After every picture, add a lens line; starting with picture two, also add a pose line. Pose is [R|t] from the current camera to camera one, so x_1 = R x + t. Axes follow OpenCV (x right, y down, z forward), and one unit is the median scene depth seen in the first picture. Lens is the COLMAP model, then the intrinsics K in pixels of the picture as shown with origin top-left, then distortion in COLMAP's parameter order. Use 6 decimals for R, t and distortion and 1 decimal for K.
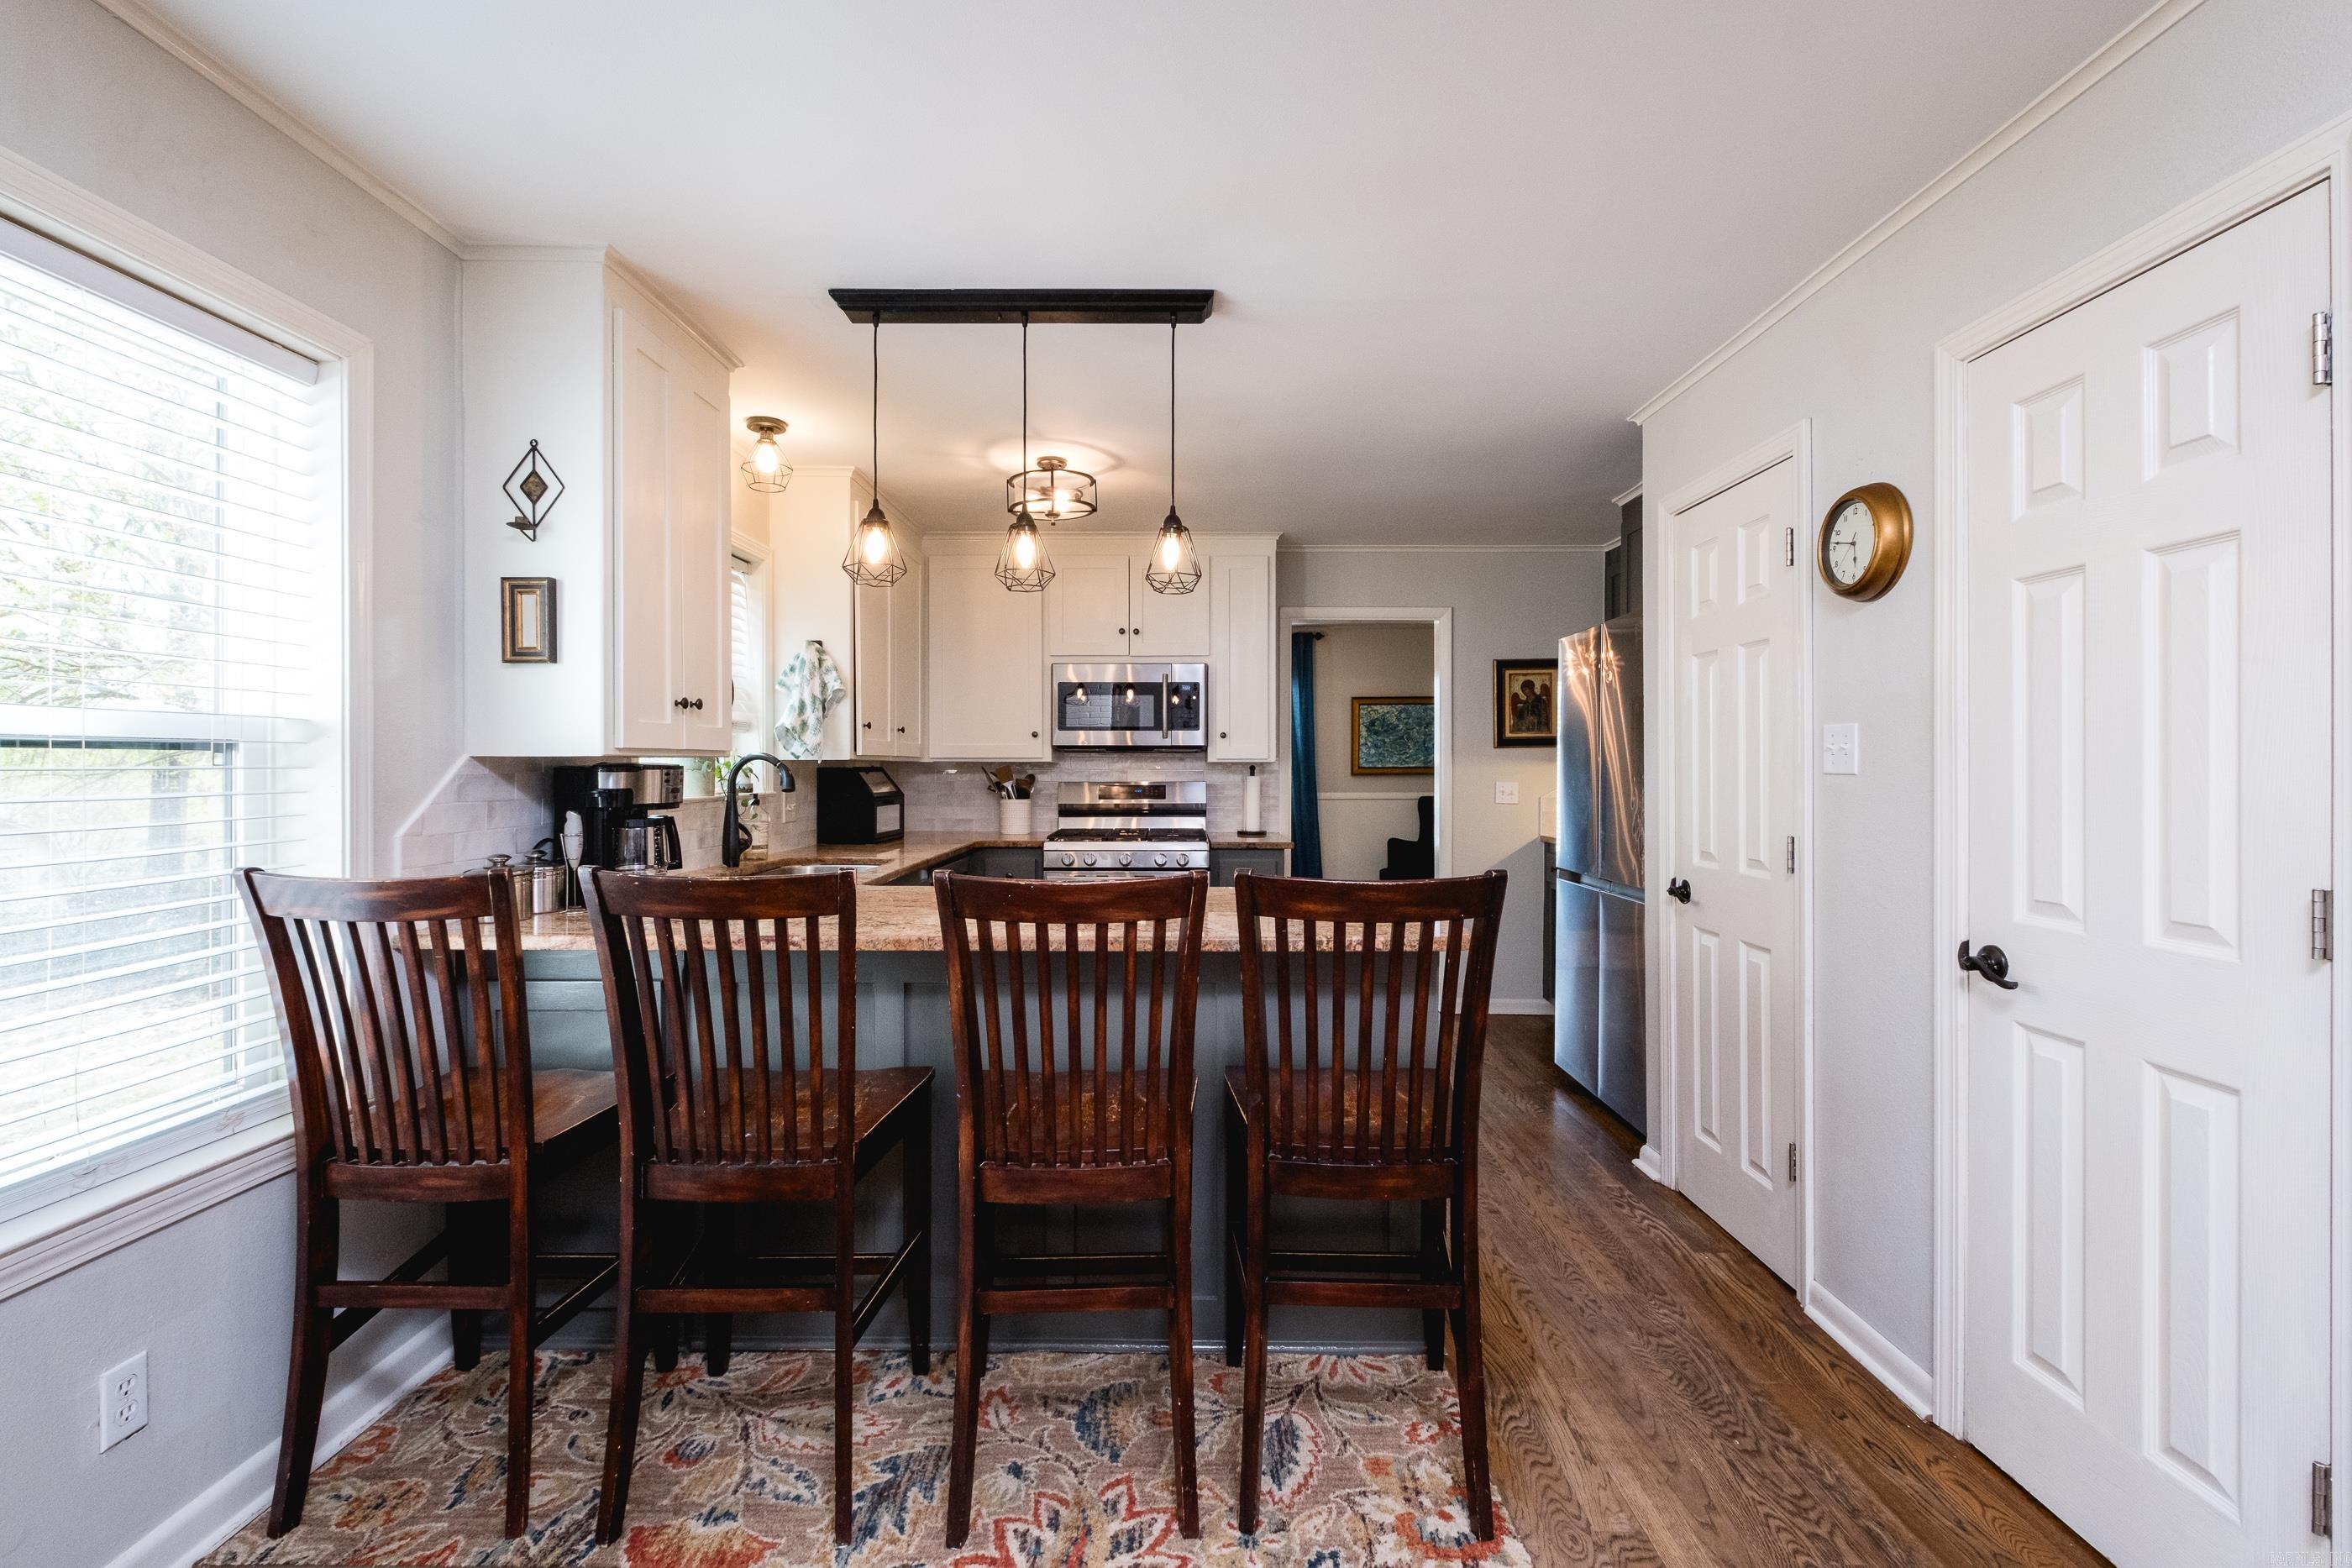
lens RADIAL K [[1024.2, 0, 1182.4], [0, 1024.2, 764.4], [0, 0, 1]] dist [0.006957, -0.004488]
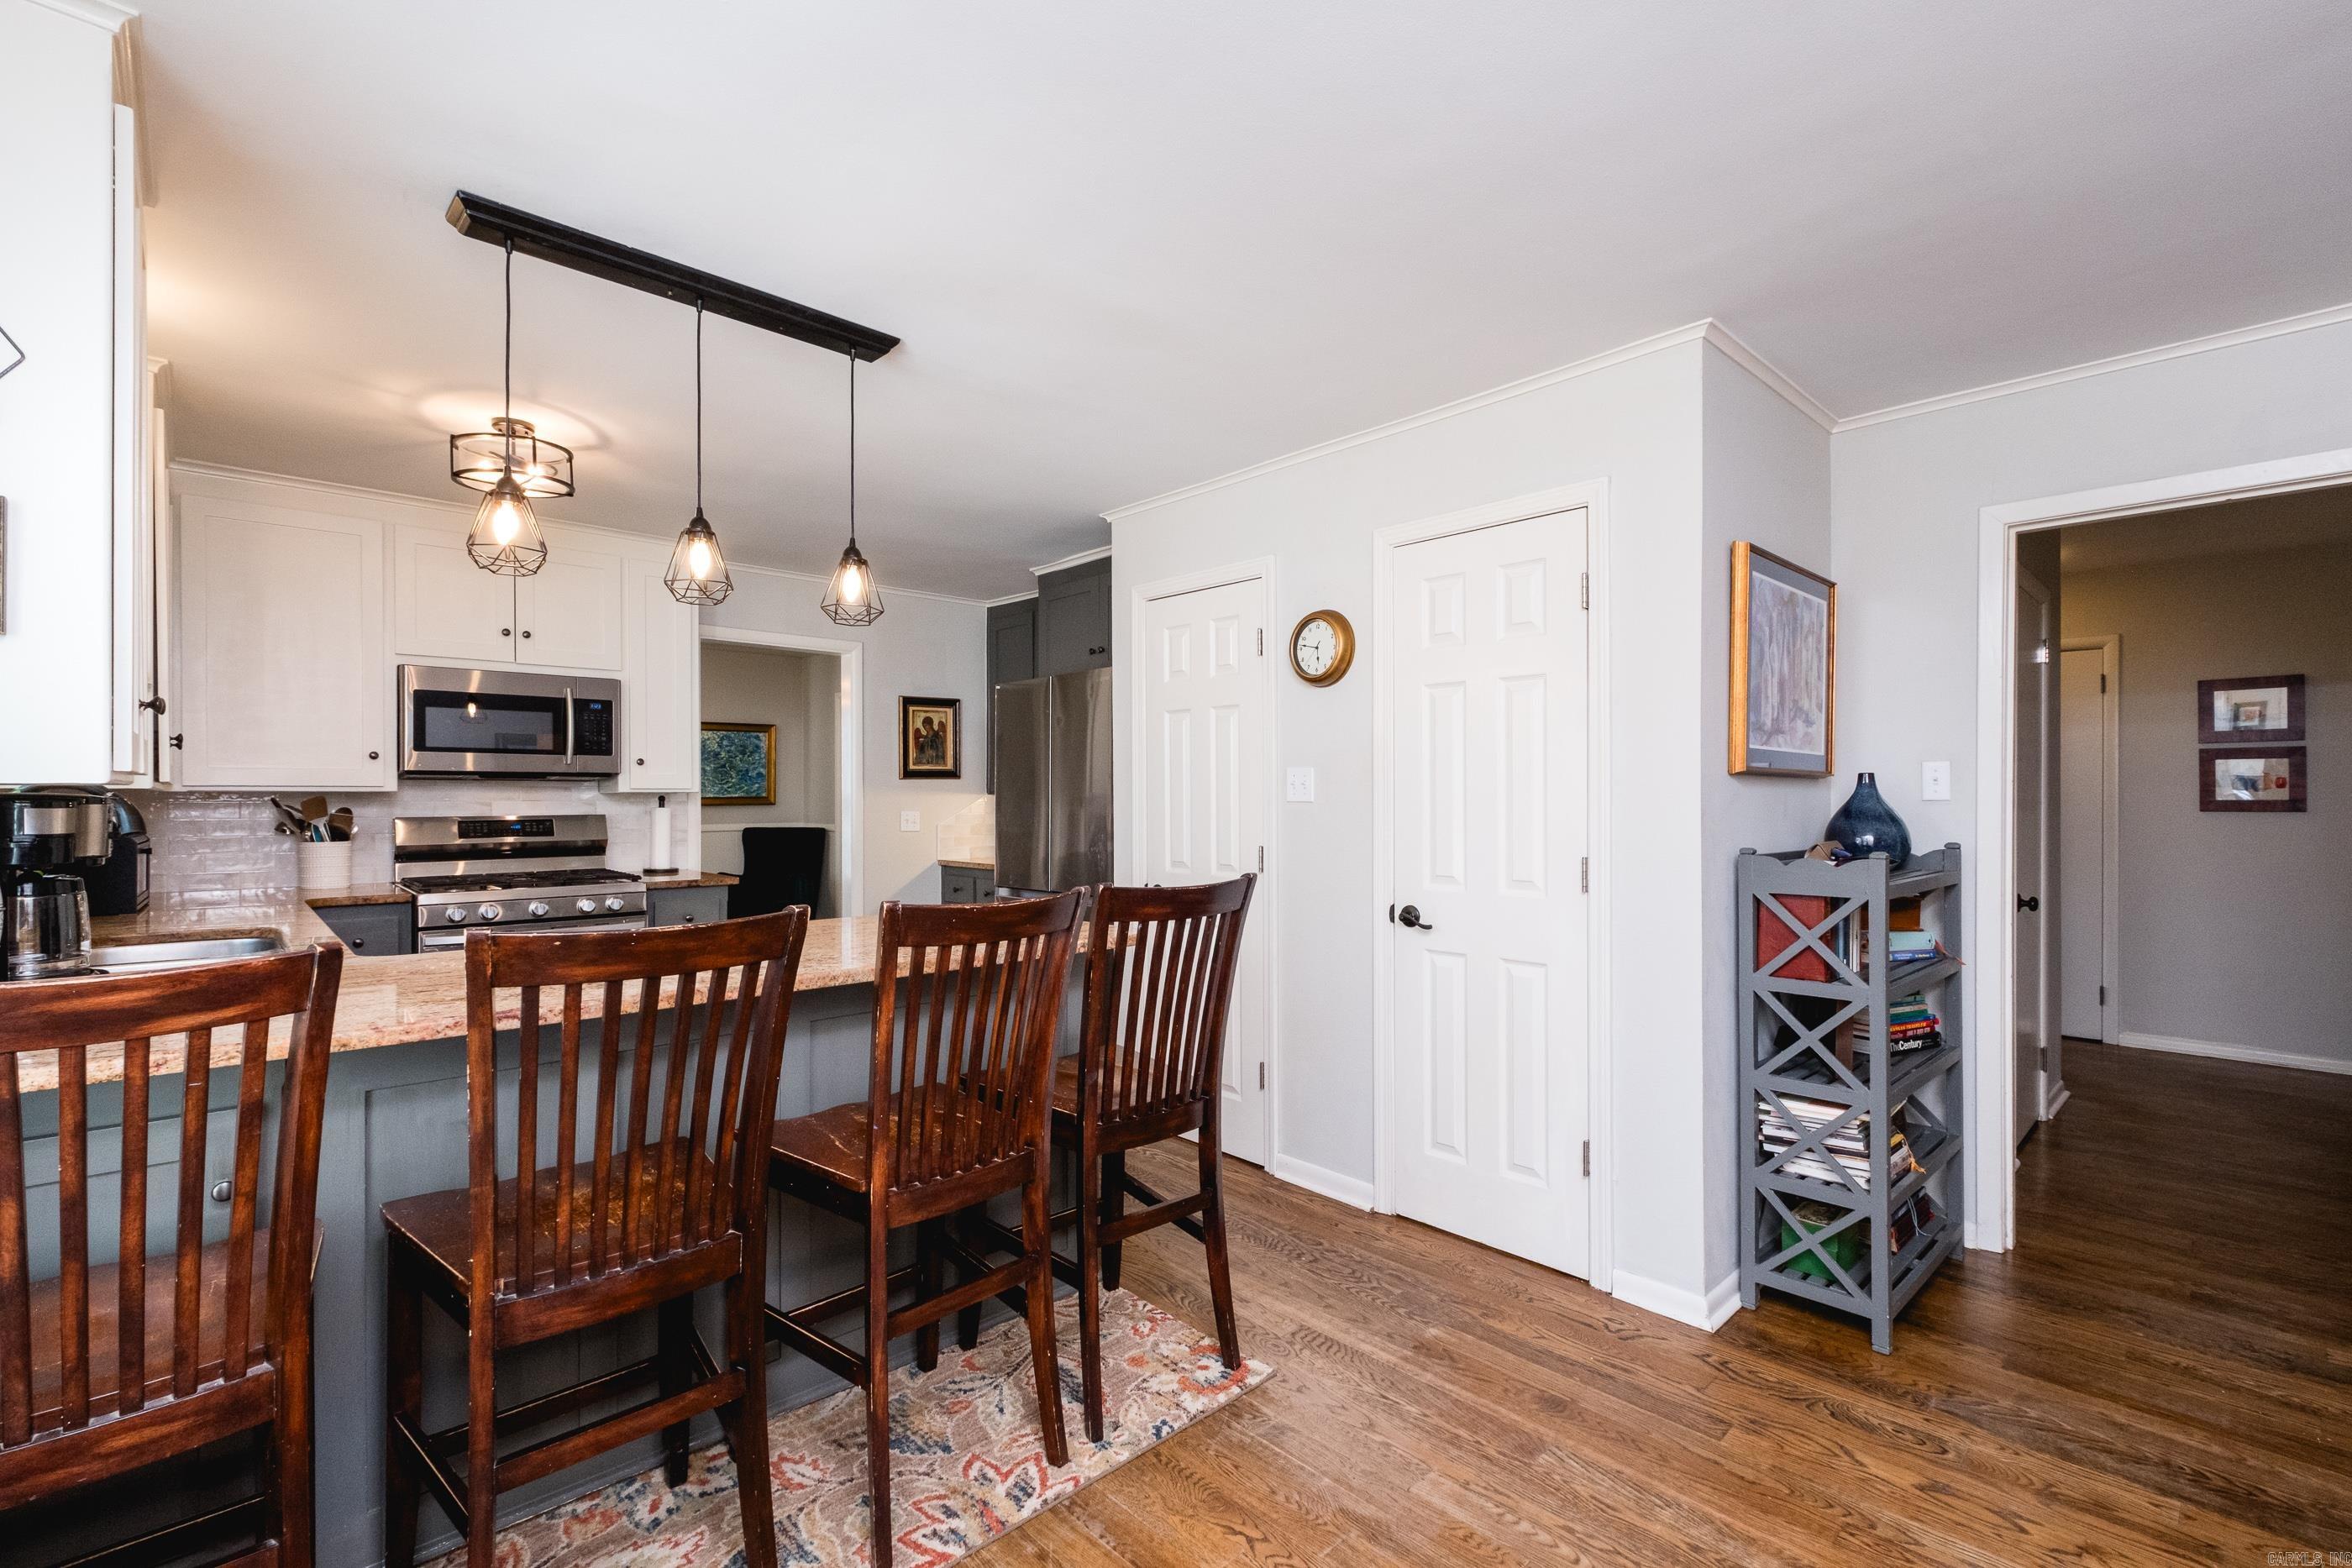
lens RADIAL K [[1024.2, 0, 1196.2], [0, 1024.2, 791.6], [0, 0, 1]] dist [0.006957, -0.004488]
pose [[0.719037, 0.001603, 0.694970, -0.452899], [-0.000071, 0.999998, -0.002234, -0.001438], [-0.694972, 0.001557, 0.719035, 0.041945]]
